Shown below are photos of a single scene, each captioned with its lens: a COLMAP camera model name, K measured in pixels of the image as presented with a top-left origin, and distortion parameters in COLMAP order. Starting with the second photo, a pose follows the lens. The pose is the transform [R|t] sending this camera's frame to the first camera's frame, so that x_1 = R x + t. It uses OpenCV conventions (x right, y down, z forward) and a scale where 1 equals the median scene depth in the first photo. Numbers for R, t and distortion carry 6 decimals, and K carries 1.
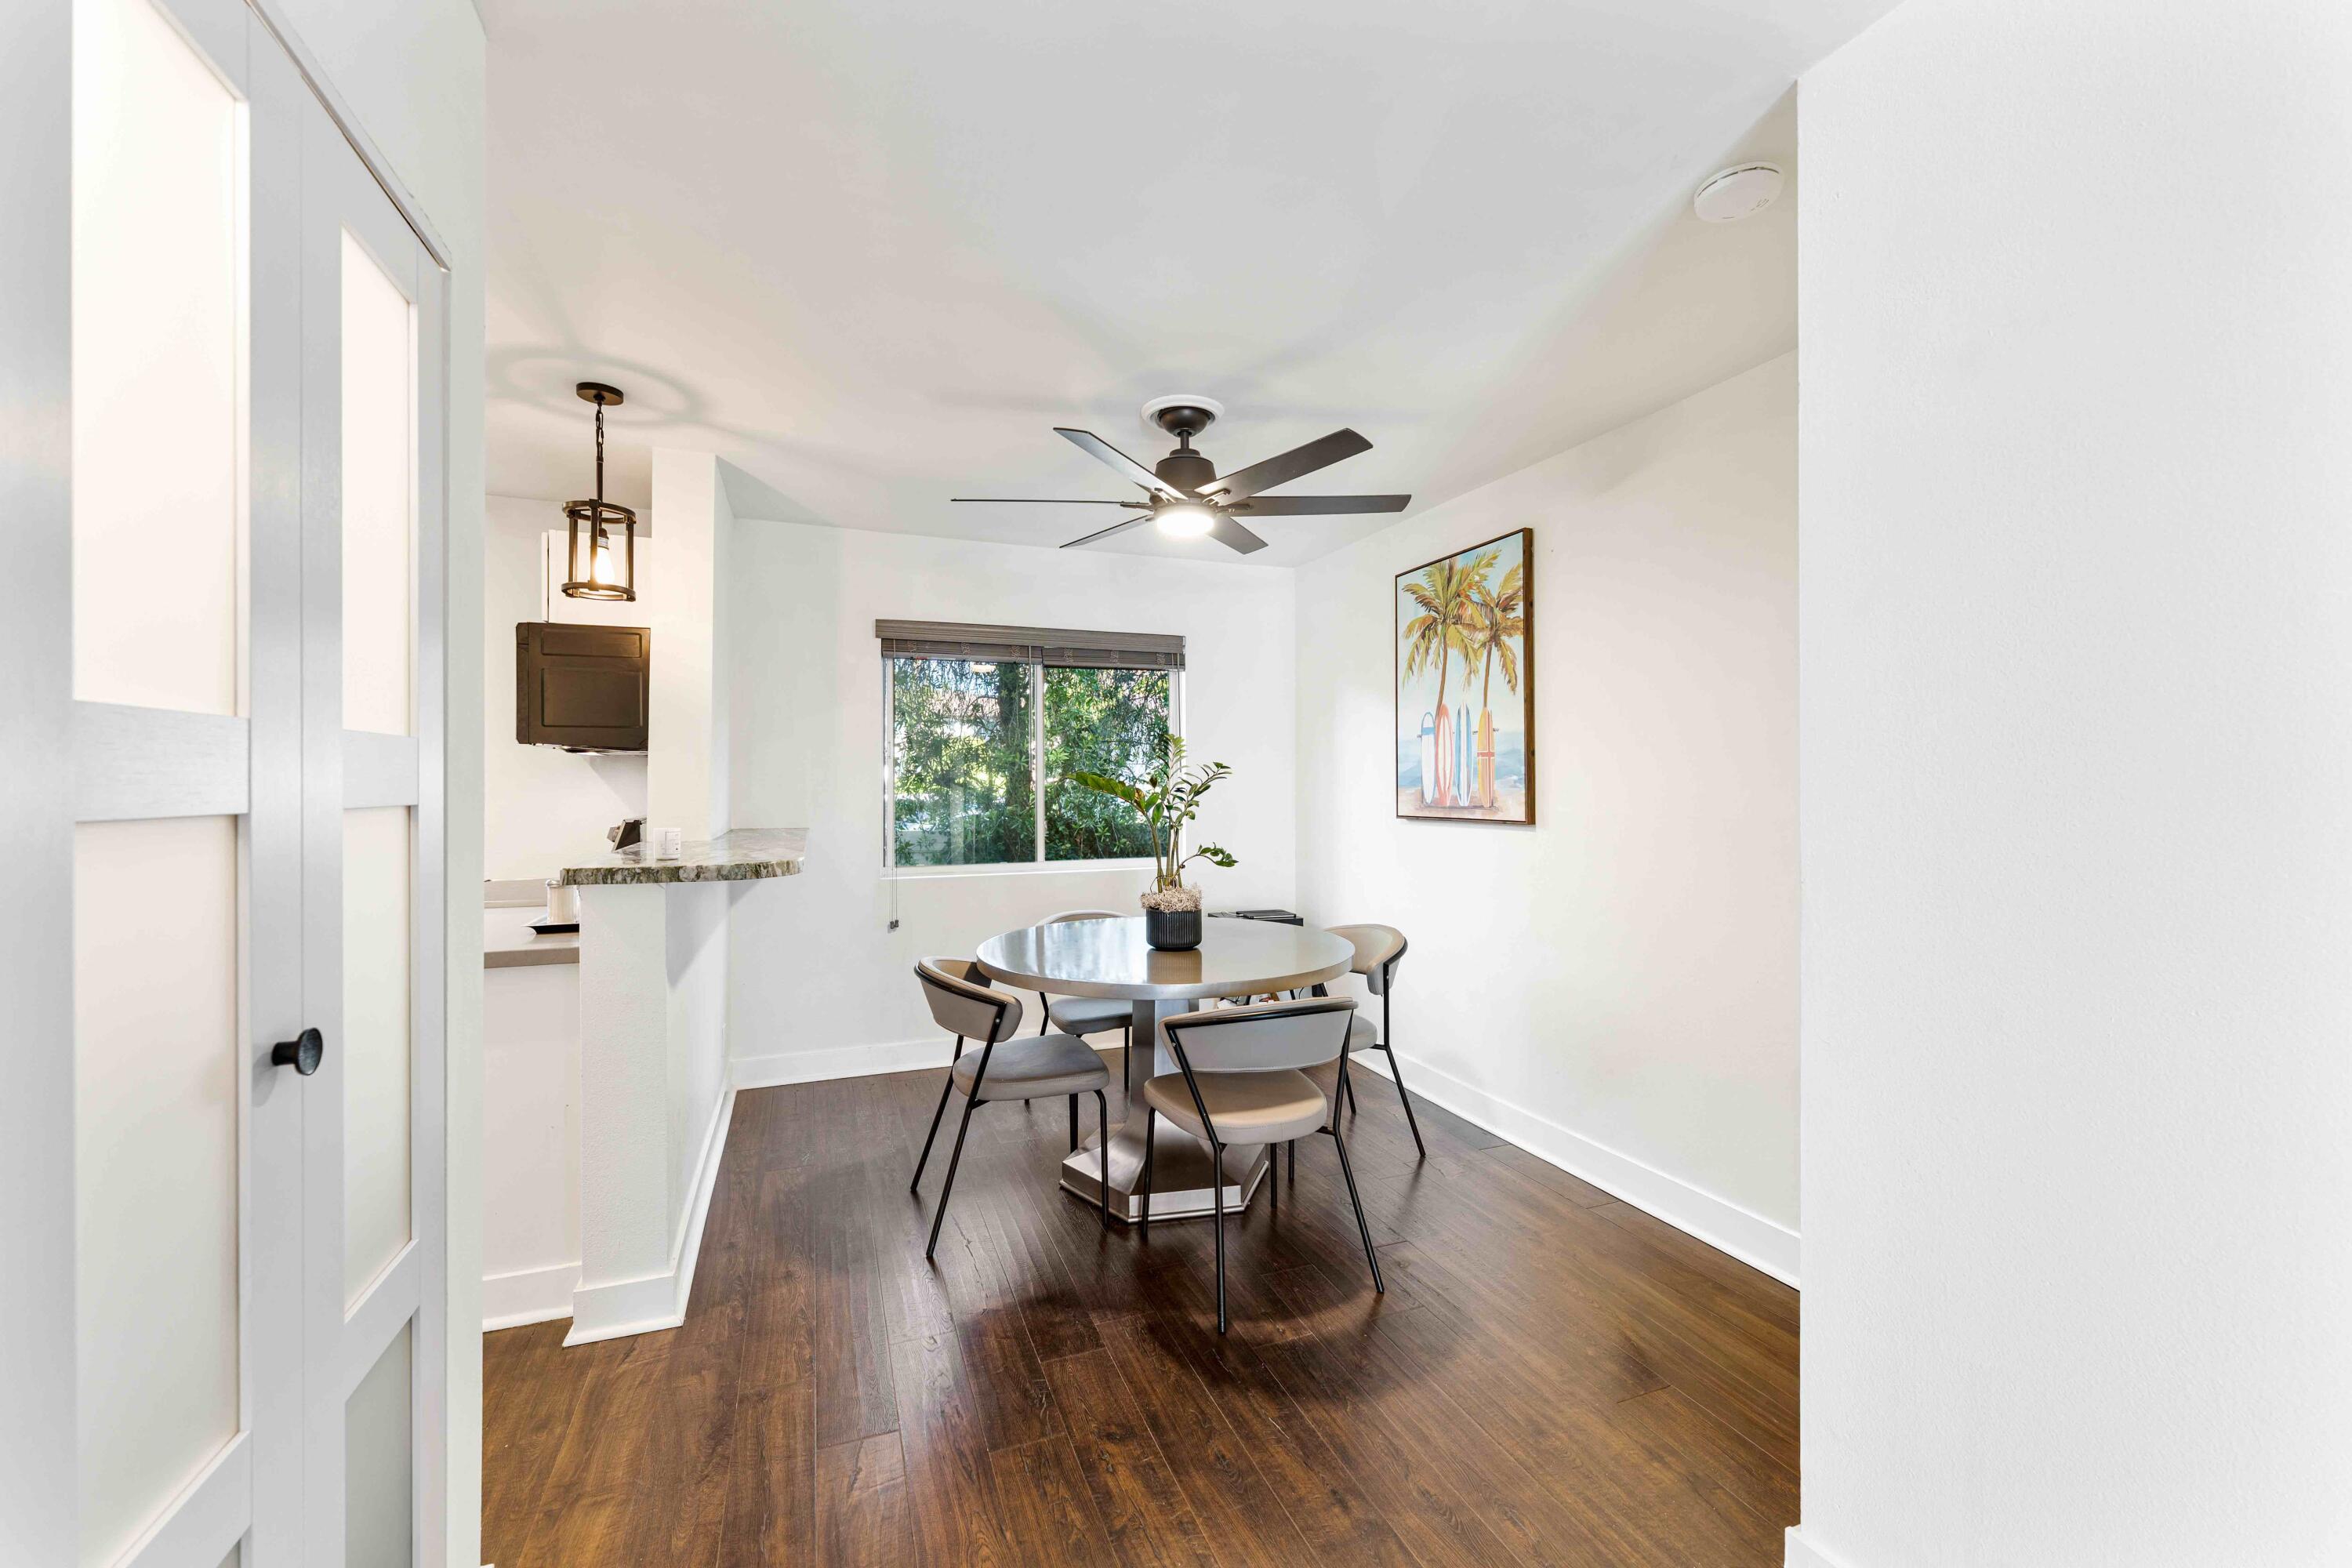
lens RADIAL K [[952.3, 0, 1176.0], [0, 952.3, 784.0], [0, 0, 1]] dist [0.000956, -0.000047]
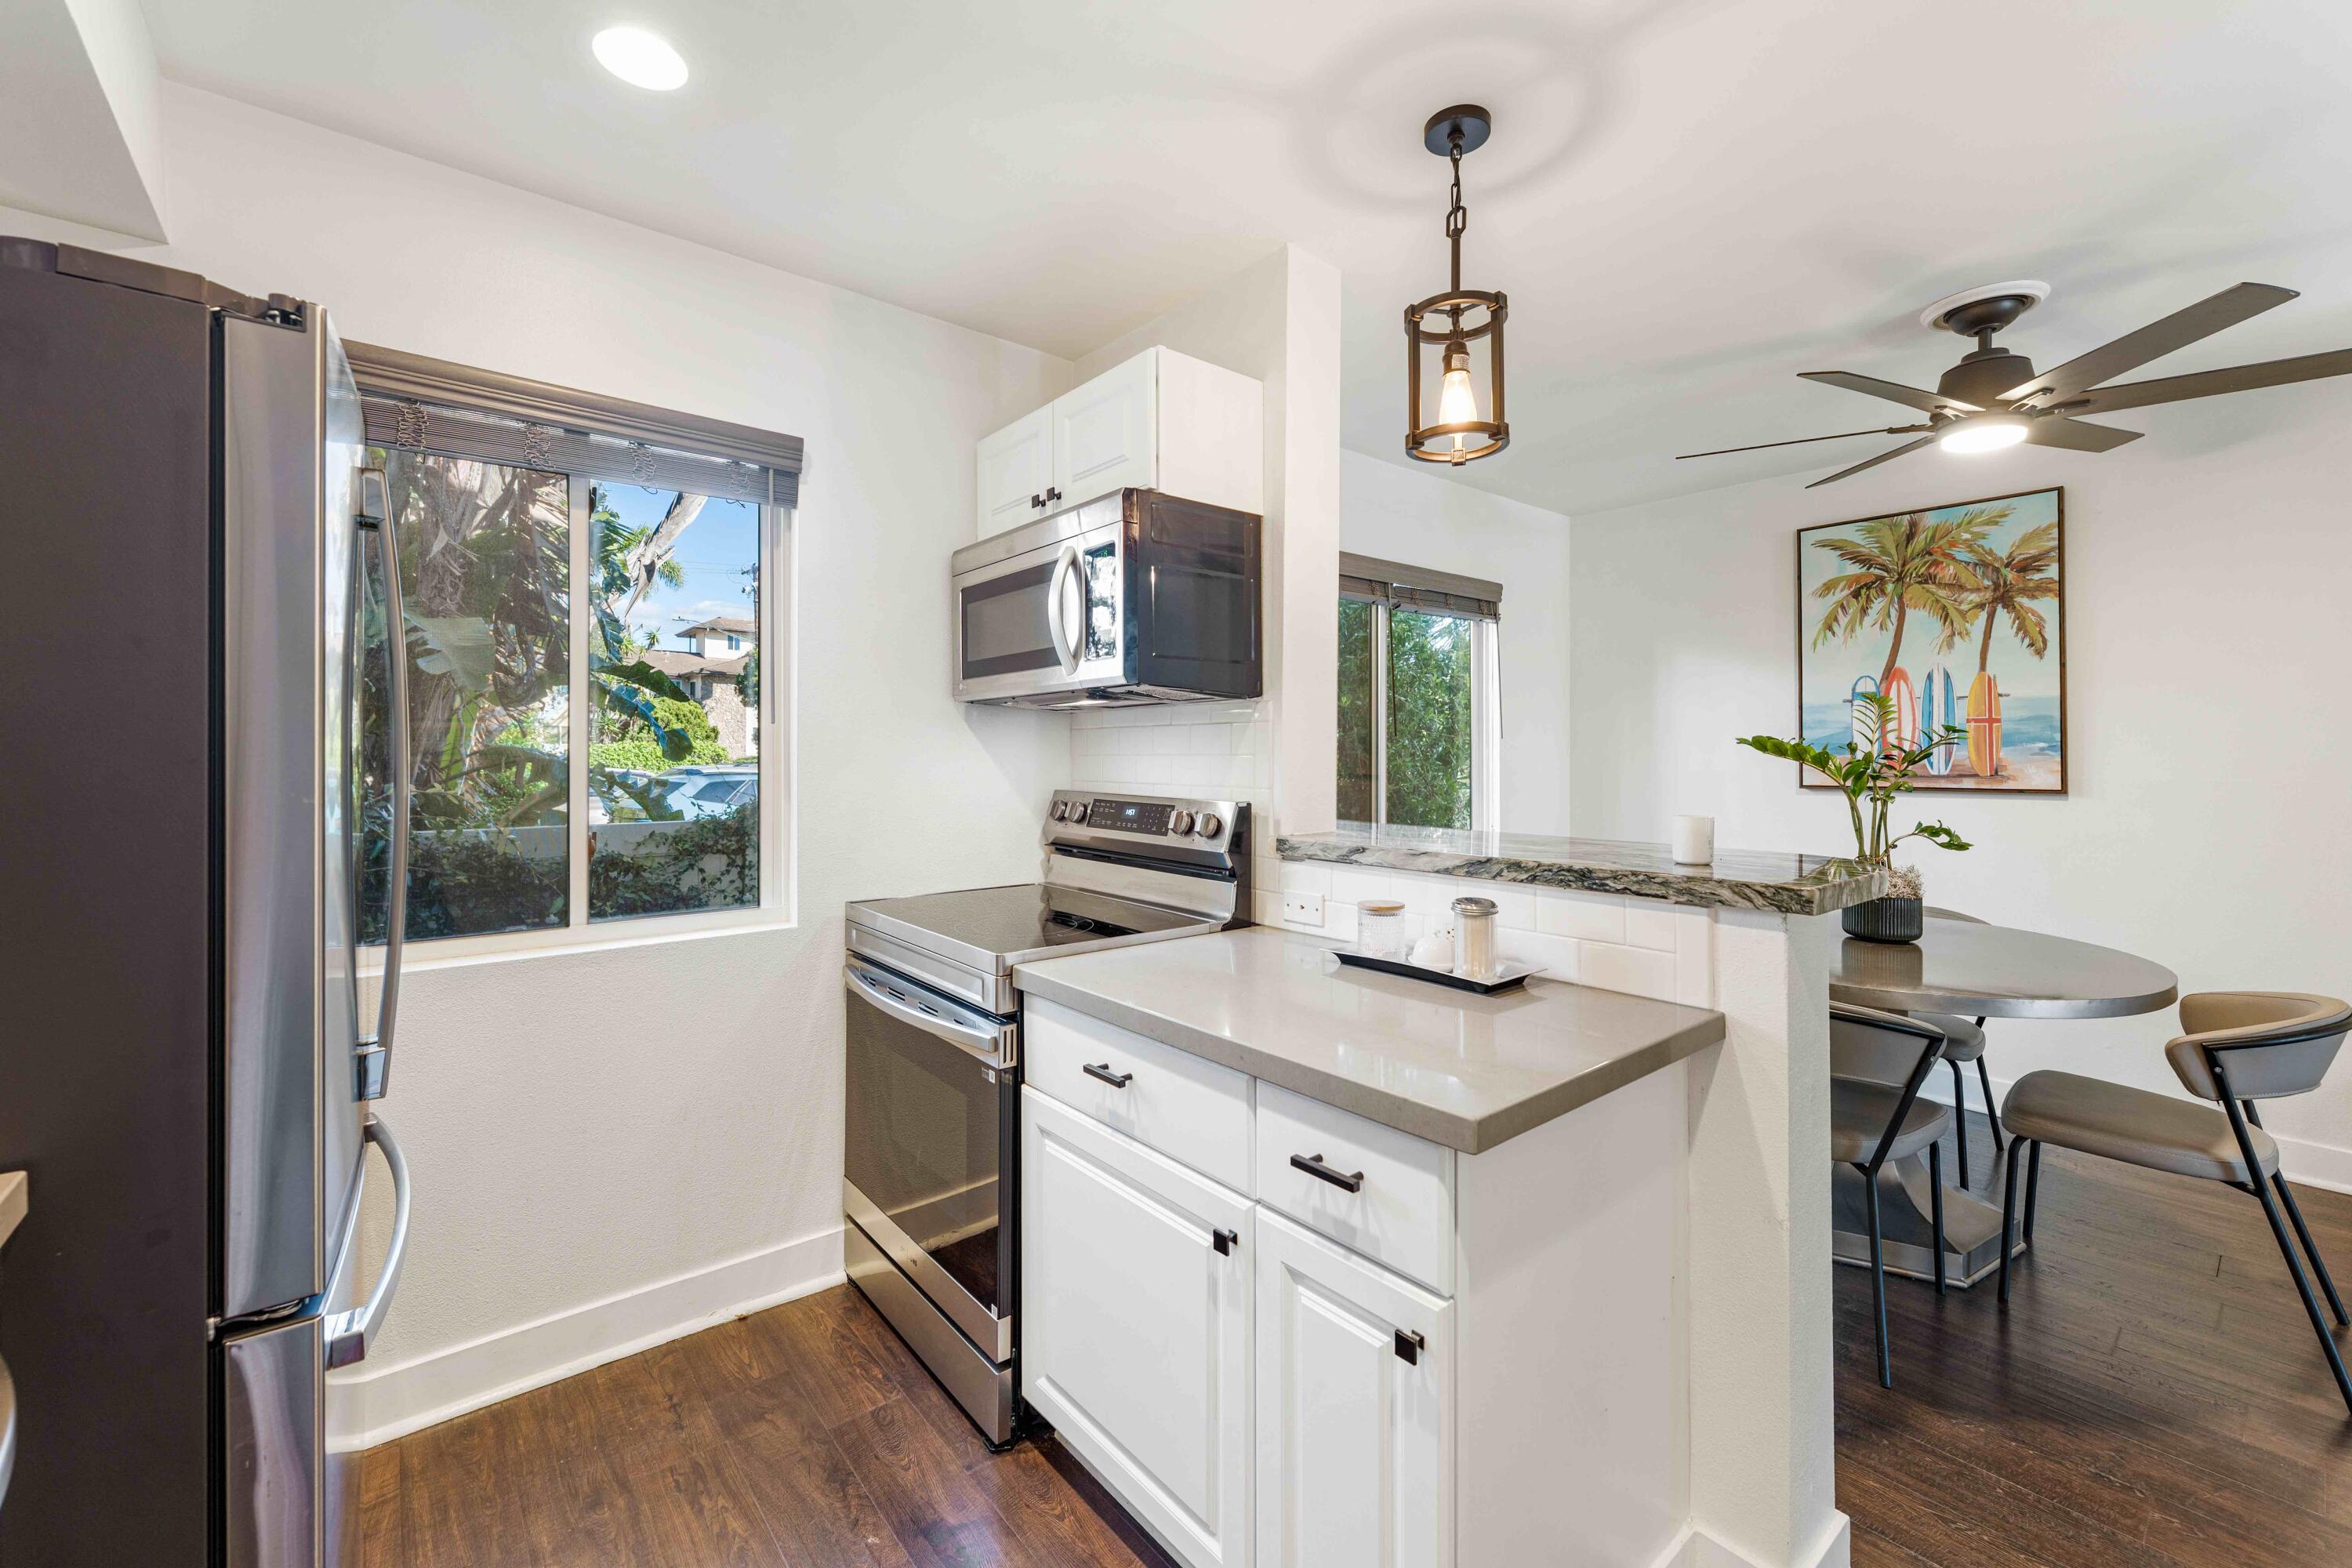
lens RADIAL K [[948.3, 0, 1176.2], [0, 948.3, 760.8], [0, 0, 1]] dist [-0.000202, -0.000366]
pose [[0.949137, 0.000659, 0.314864, -0.741740], [-0.003440, 0.999960, 0.008276, 0.004076], [-0.314846, -0.008939, 0.949101, 0.348242]]
